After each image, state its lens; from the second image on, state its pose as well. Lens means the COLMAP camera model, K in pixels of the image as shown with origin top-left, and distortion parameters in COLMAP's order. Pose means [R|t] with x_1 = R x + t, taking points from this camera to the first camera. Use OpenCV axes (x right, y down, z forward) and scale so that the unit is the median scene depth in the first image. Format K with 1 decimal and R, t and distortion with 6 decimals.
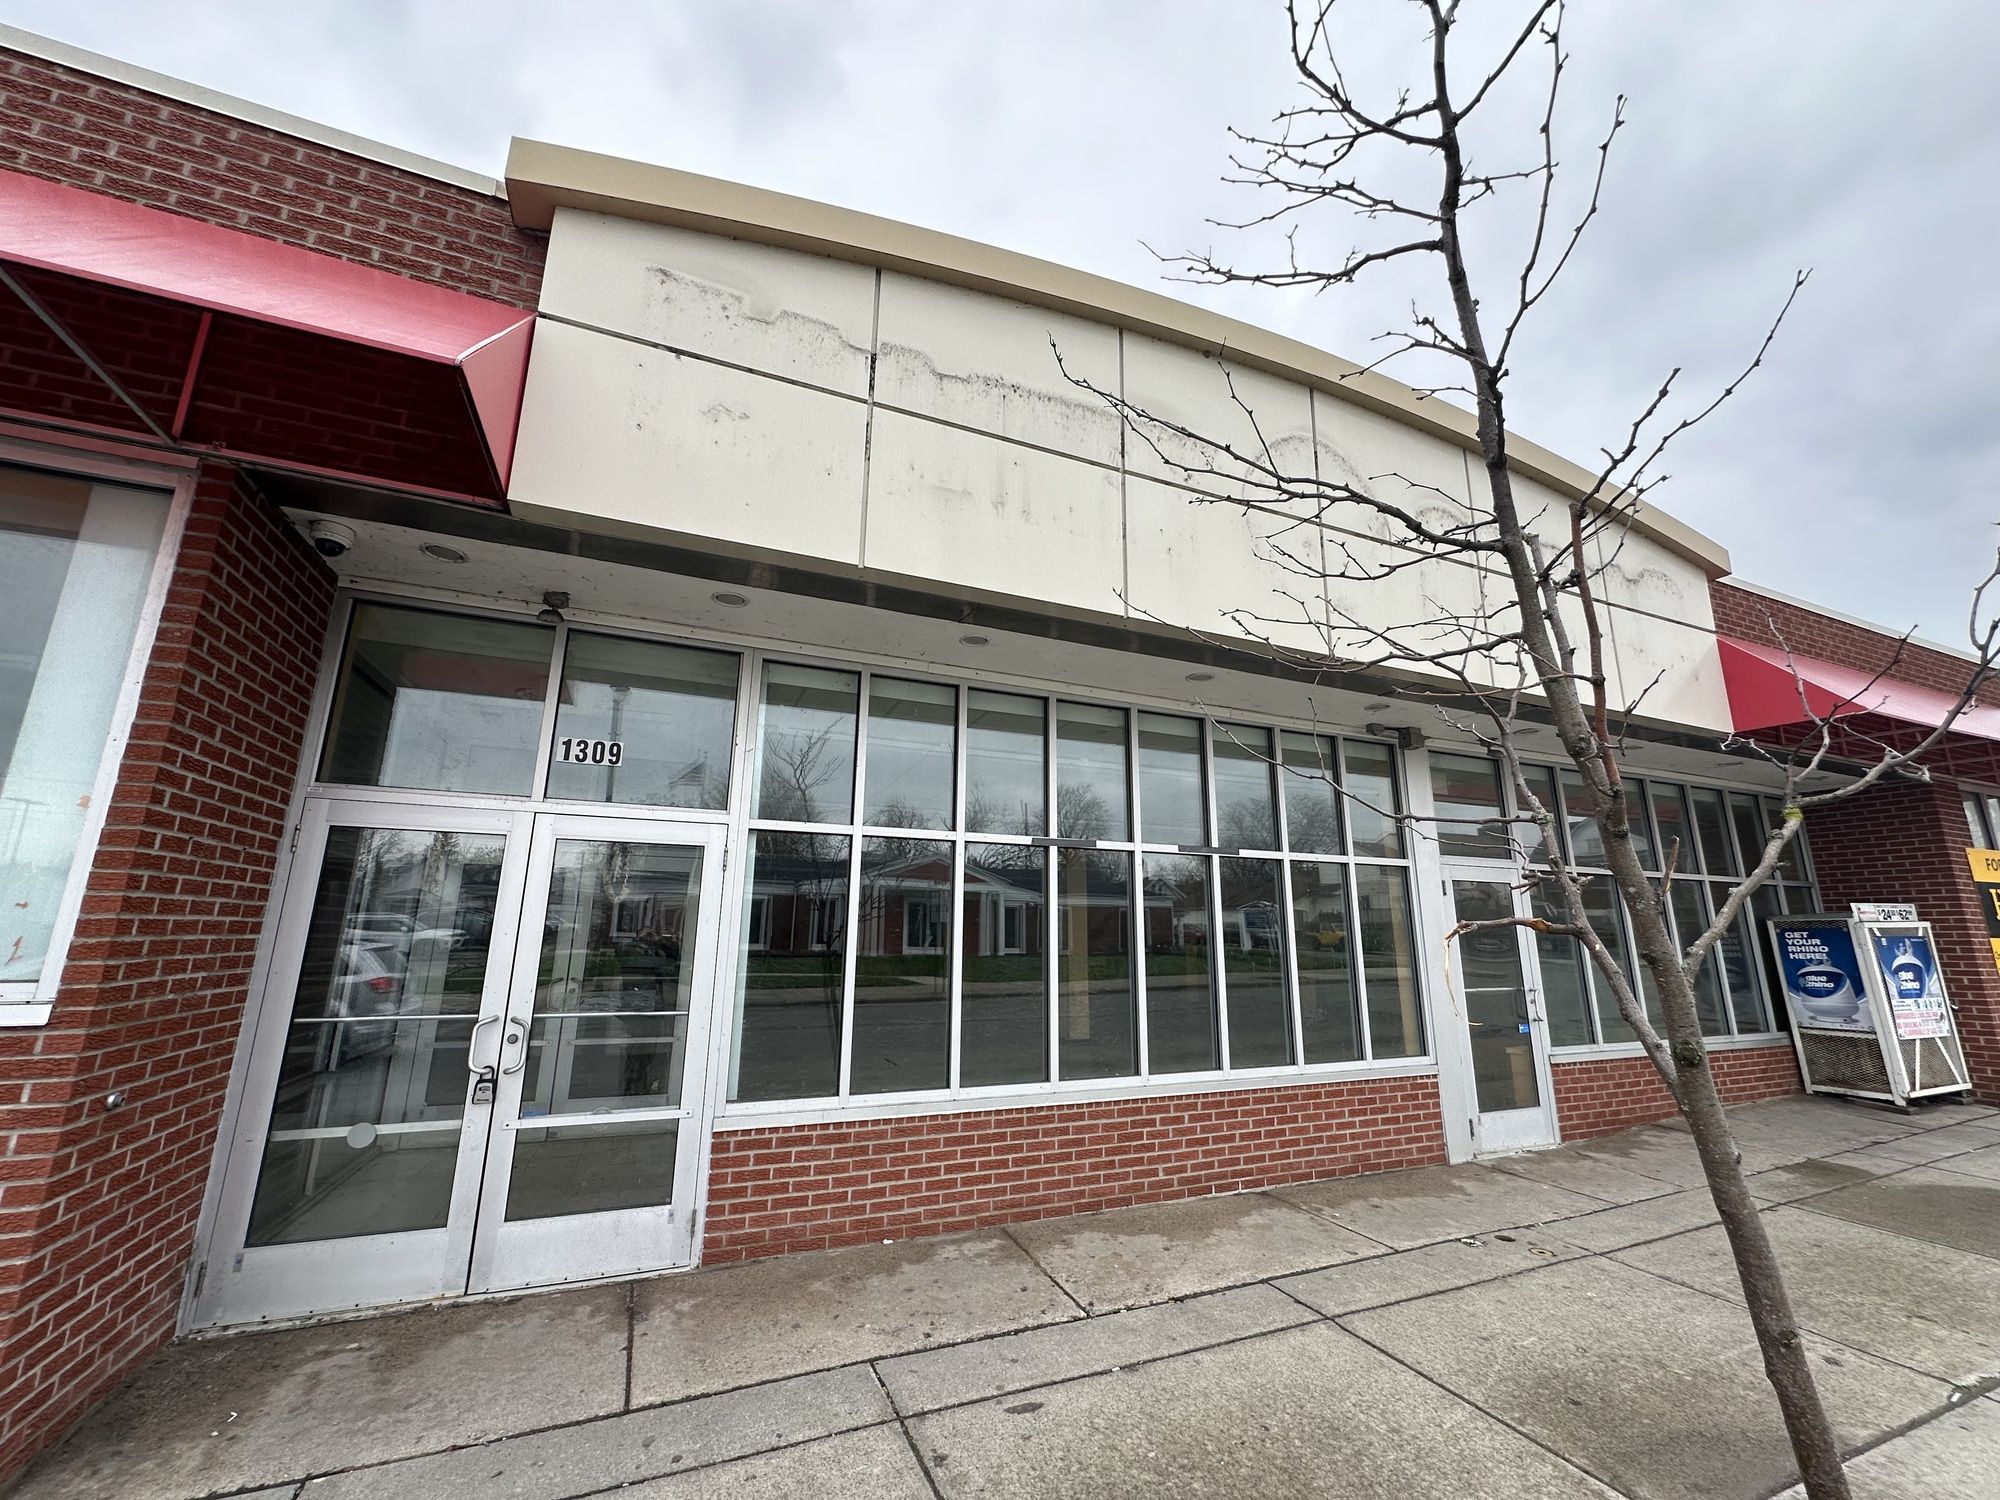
lens RADIAL K [[786.9, 0, 1000.0], [0, 786.9, 750.0], [0, 0, 1]] dist [-0.001863, 0.000428]
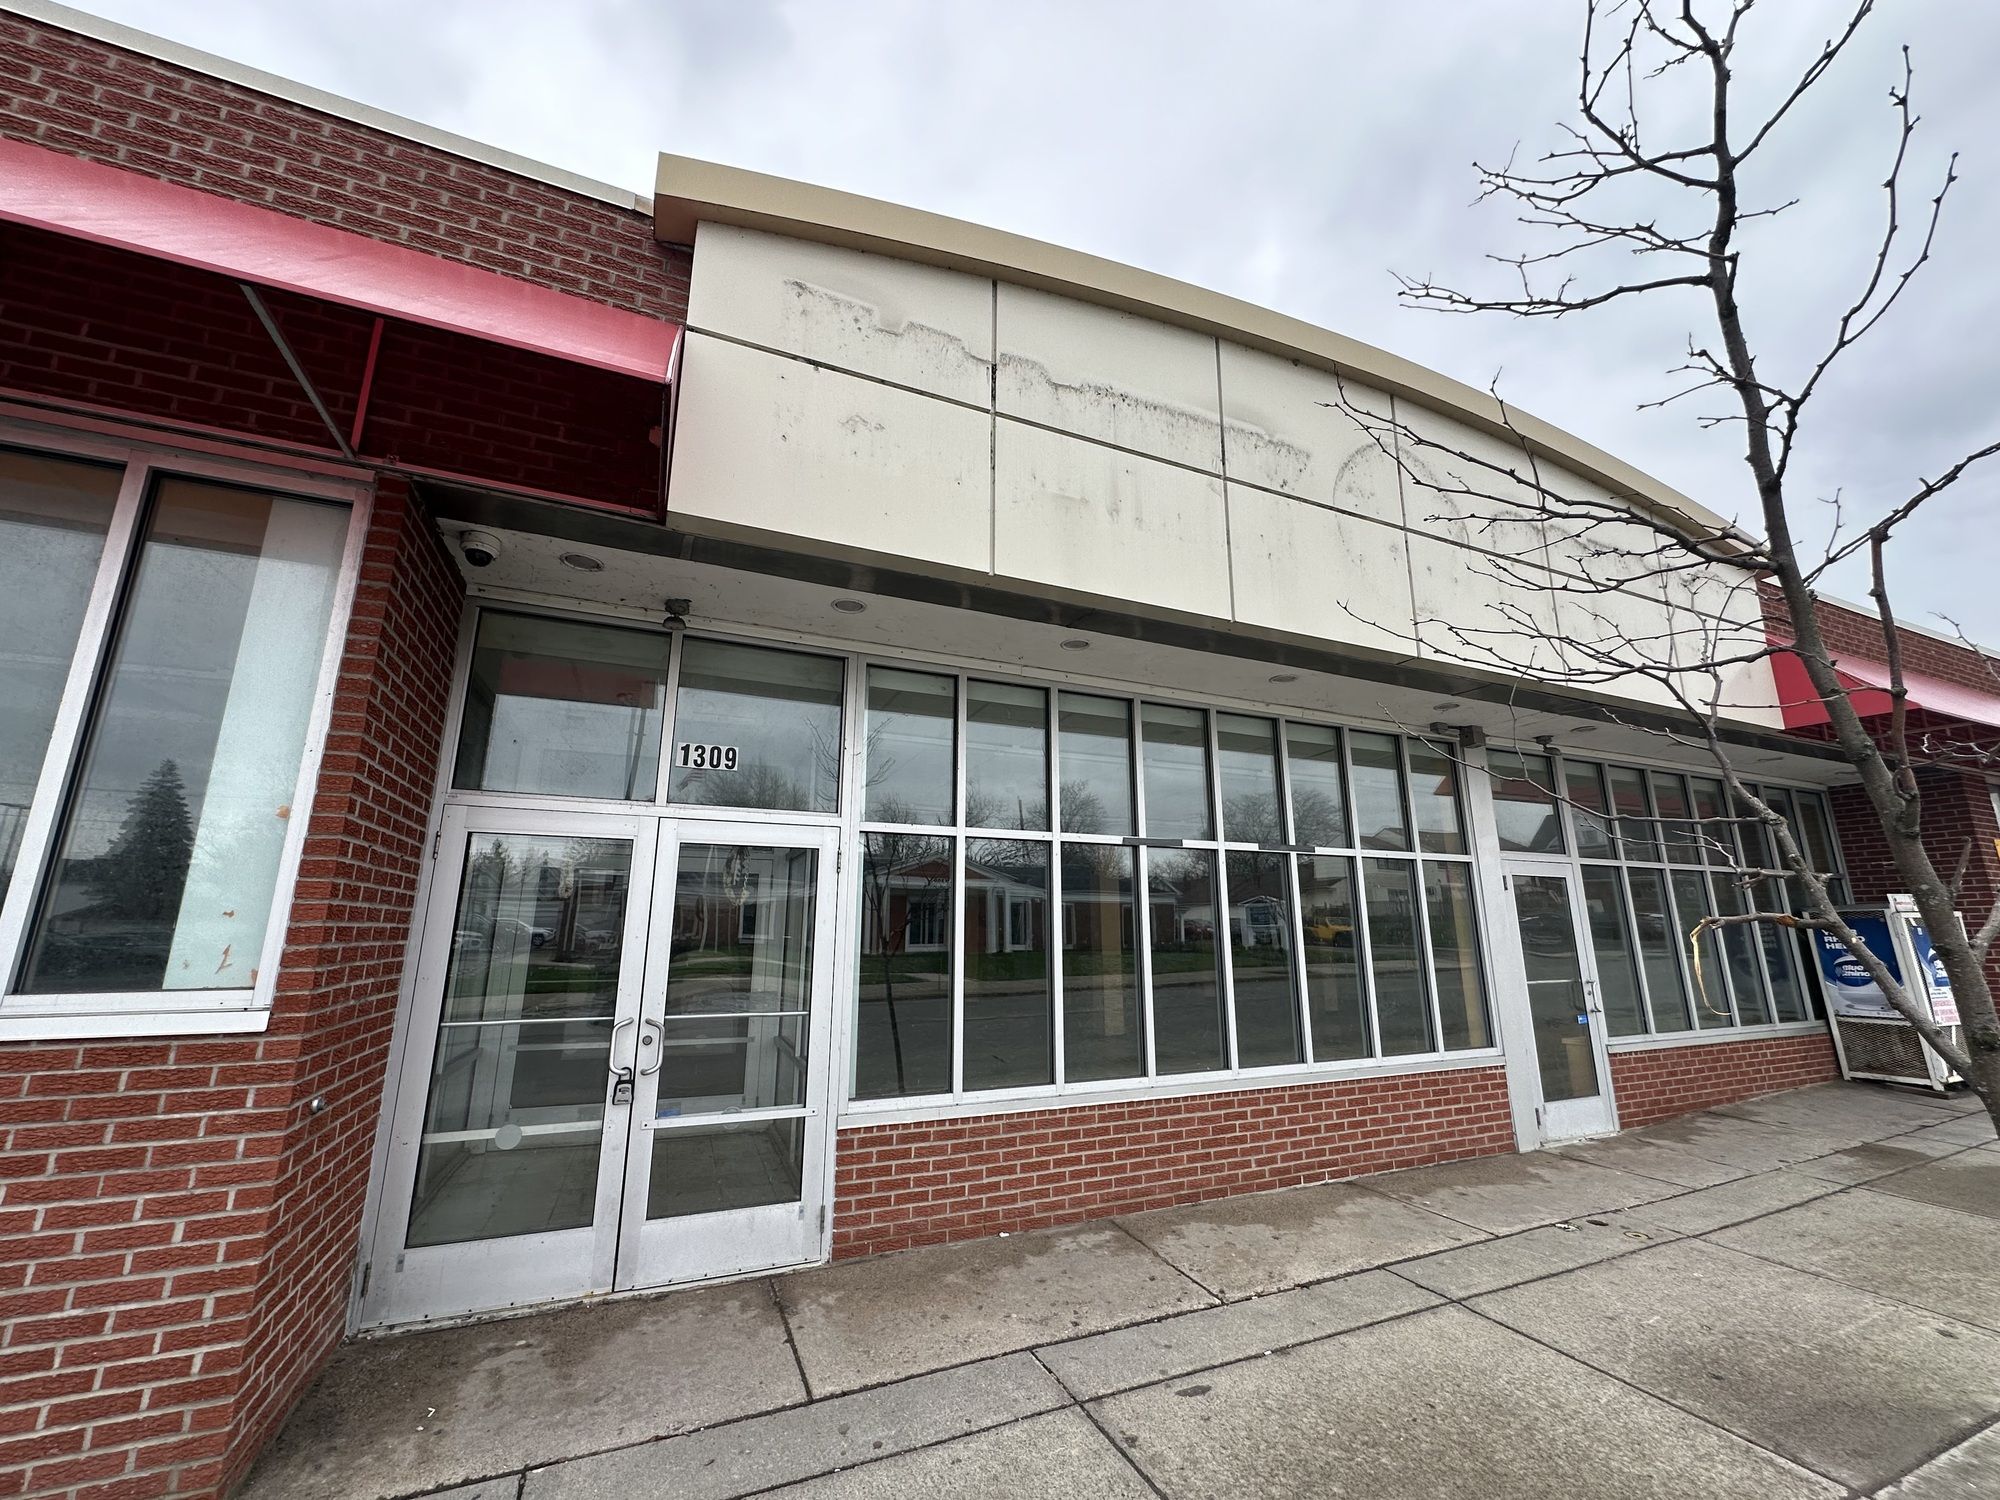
lens RADIAL K [[786.9, 0, 1000.0], [0, 786.9, 750.0], [0, 0, 1]] dist [-0.001863, 0.000428]
pose [[0.999892, -0.006400, 0.013225, -0.187243], [0.006358, 0.999975, 0.003209, -0.008474], [-0.013245, -0.003125, 0.999907, -0.022033]]
